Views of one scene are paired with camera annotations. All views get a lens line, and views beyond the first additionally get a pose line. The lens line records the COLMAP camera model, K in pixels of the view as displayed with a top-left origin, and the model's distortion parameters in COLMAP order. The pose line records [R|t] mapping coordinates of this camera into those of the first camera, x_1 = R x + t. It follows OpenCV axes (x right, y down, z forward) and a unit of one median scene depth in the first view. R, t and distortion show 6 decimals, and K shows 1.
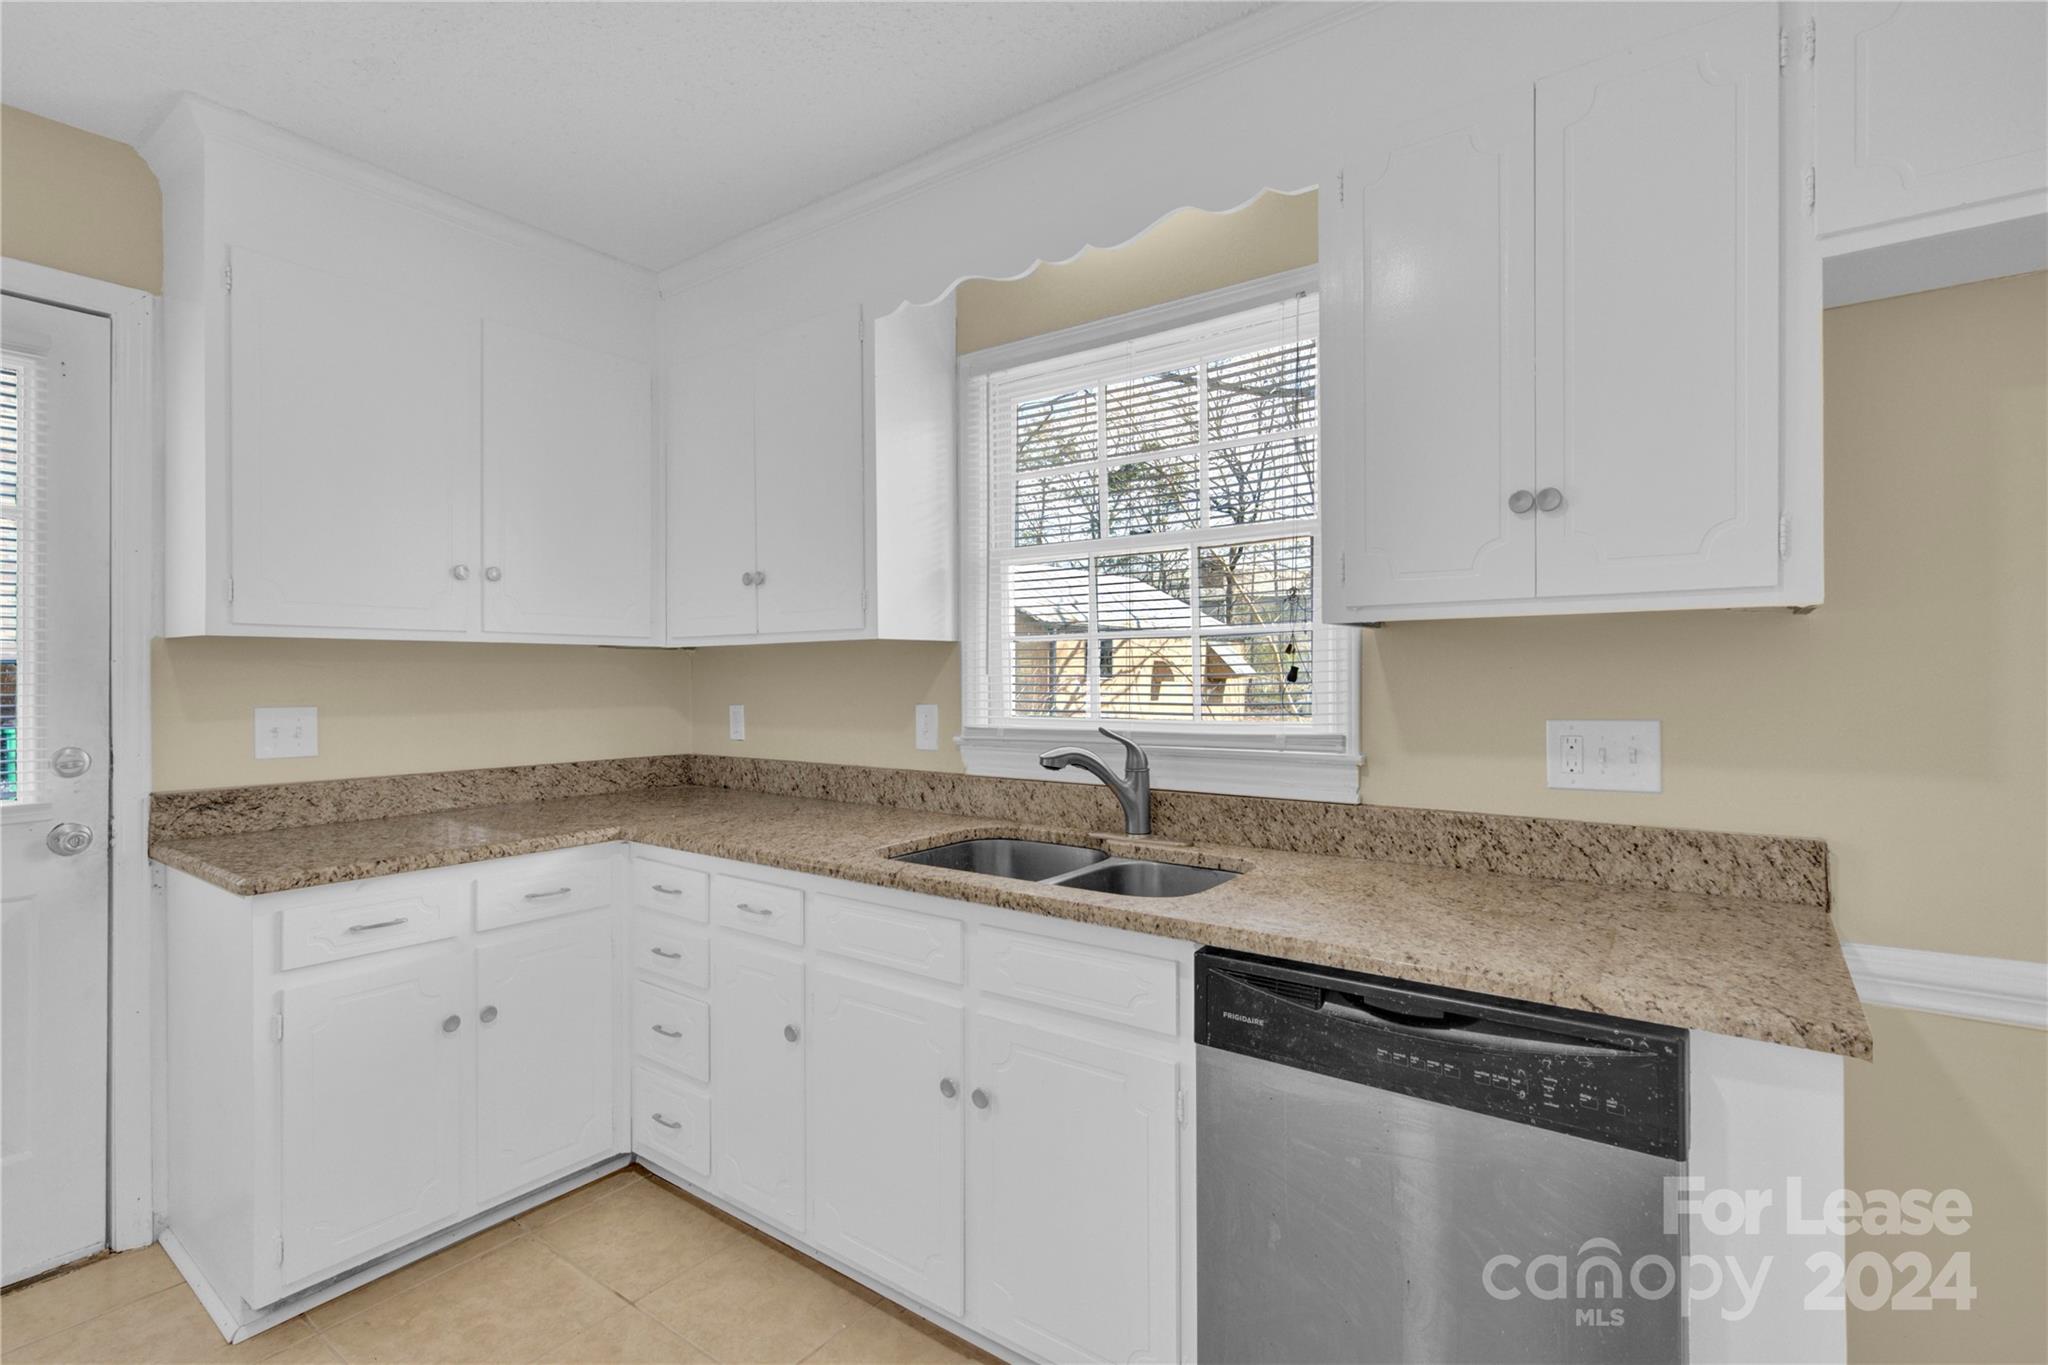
lens RADIAL K [[960.3, 0, 1008.8], [0, 960.3, 679.0], [0, 0, 1]] dist [-0.000655, 0.000258]
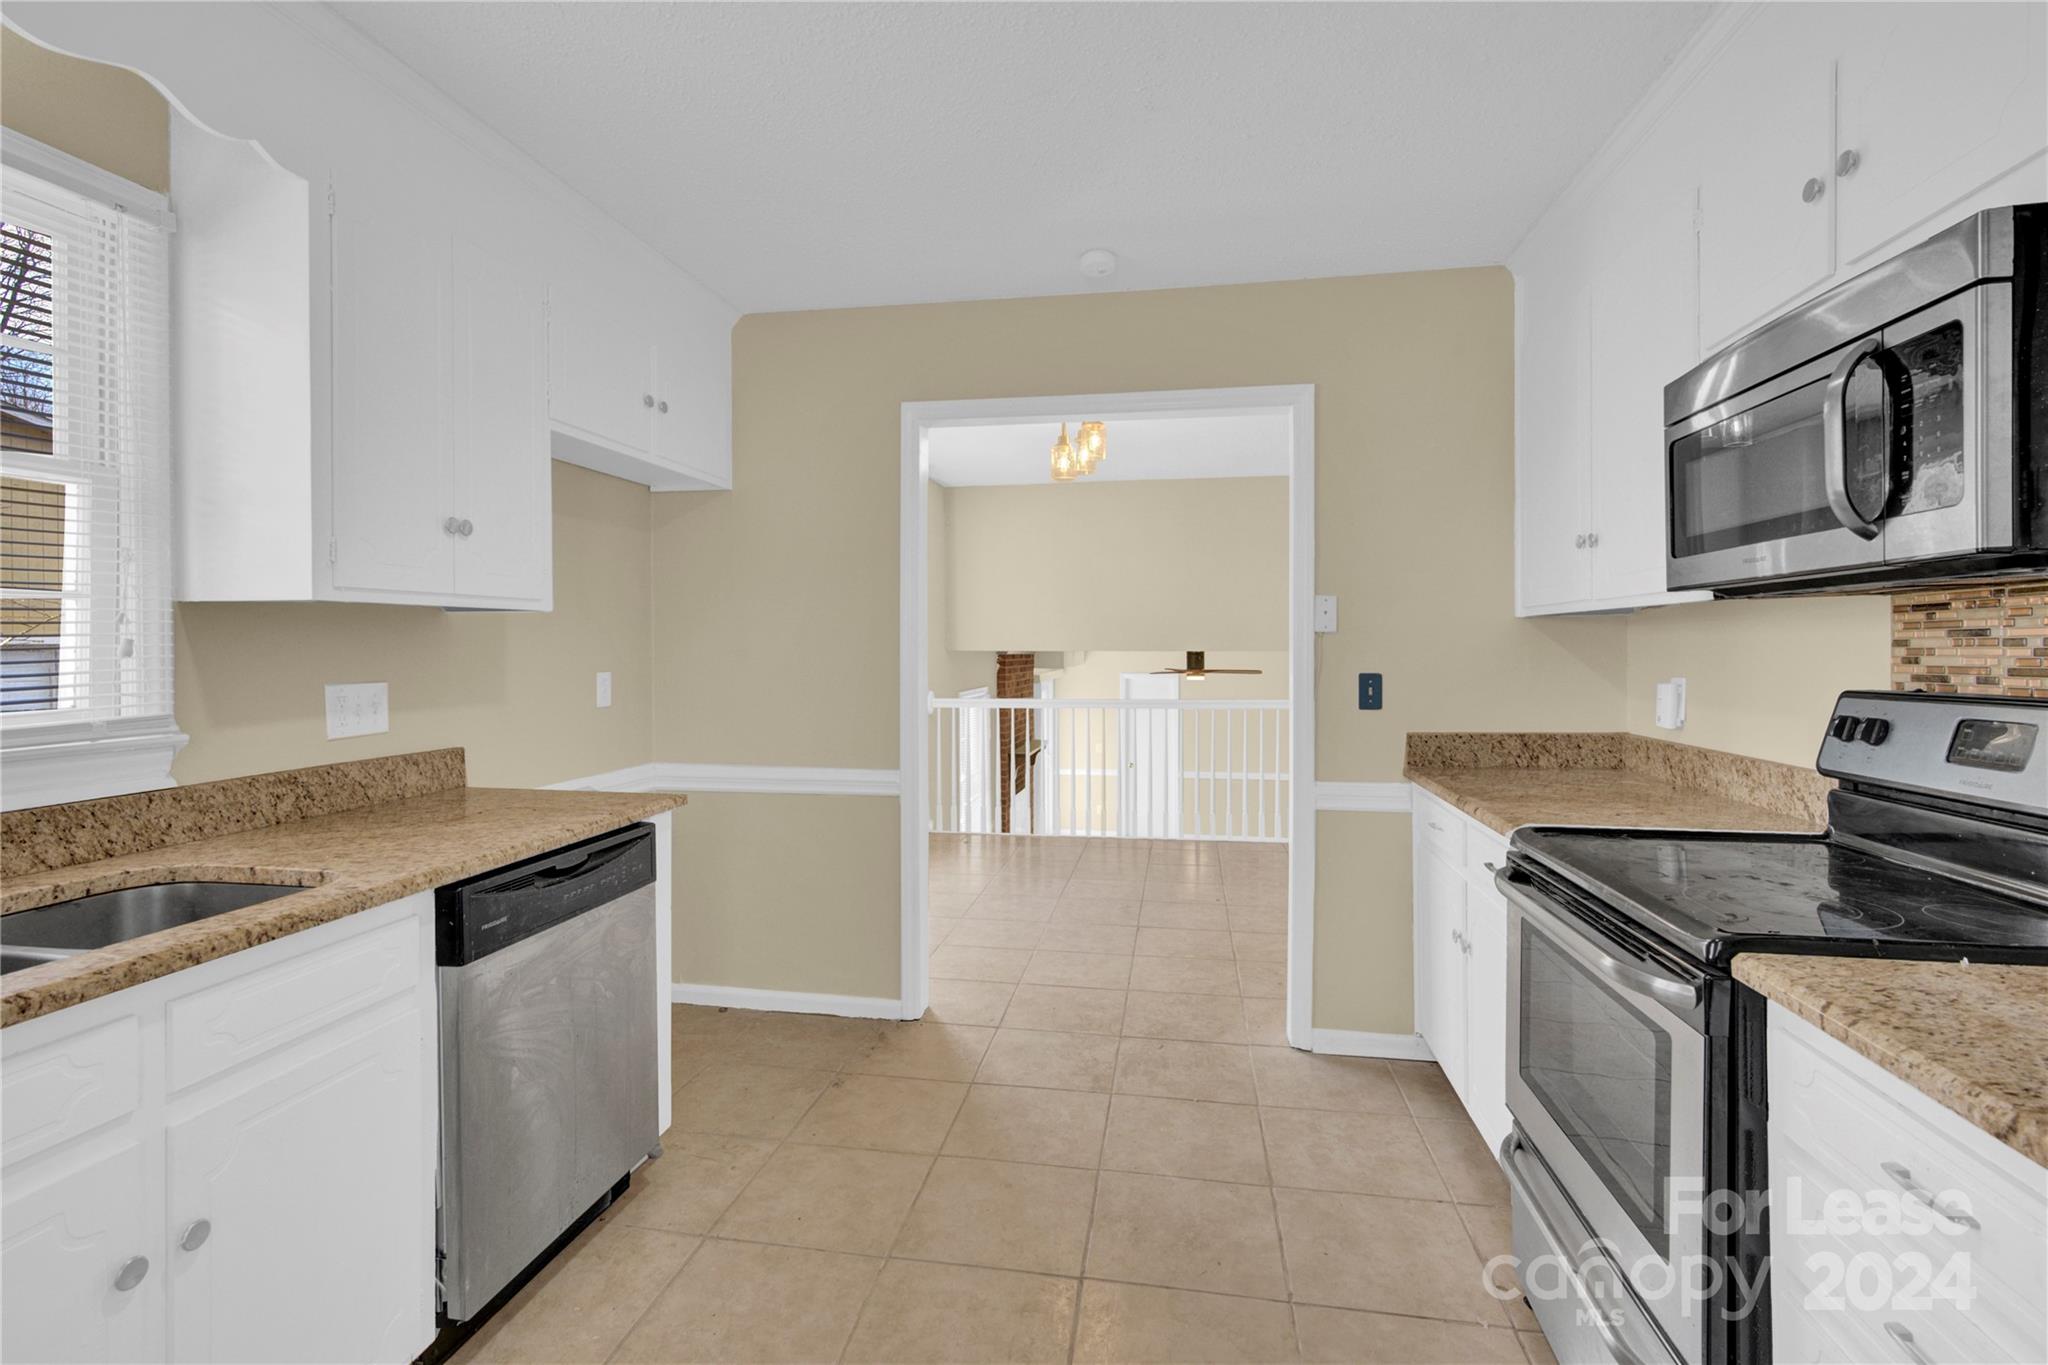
lens RADIAL K [[945.3, 0, 1024.7], [0, 945.3, 652.2], [0, 0, 1]] dist [-0.000042, 0.000022]
pose [[-0.452679, -0.000587, 0.891674, -0.812866], [0.009637, 0.999938, 0.005550, 0.001500], [-0.891622, 0.011106, -0.452645, 0.657748]]
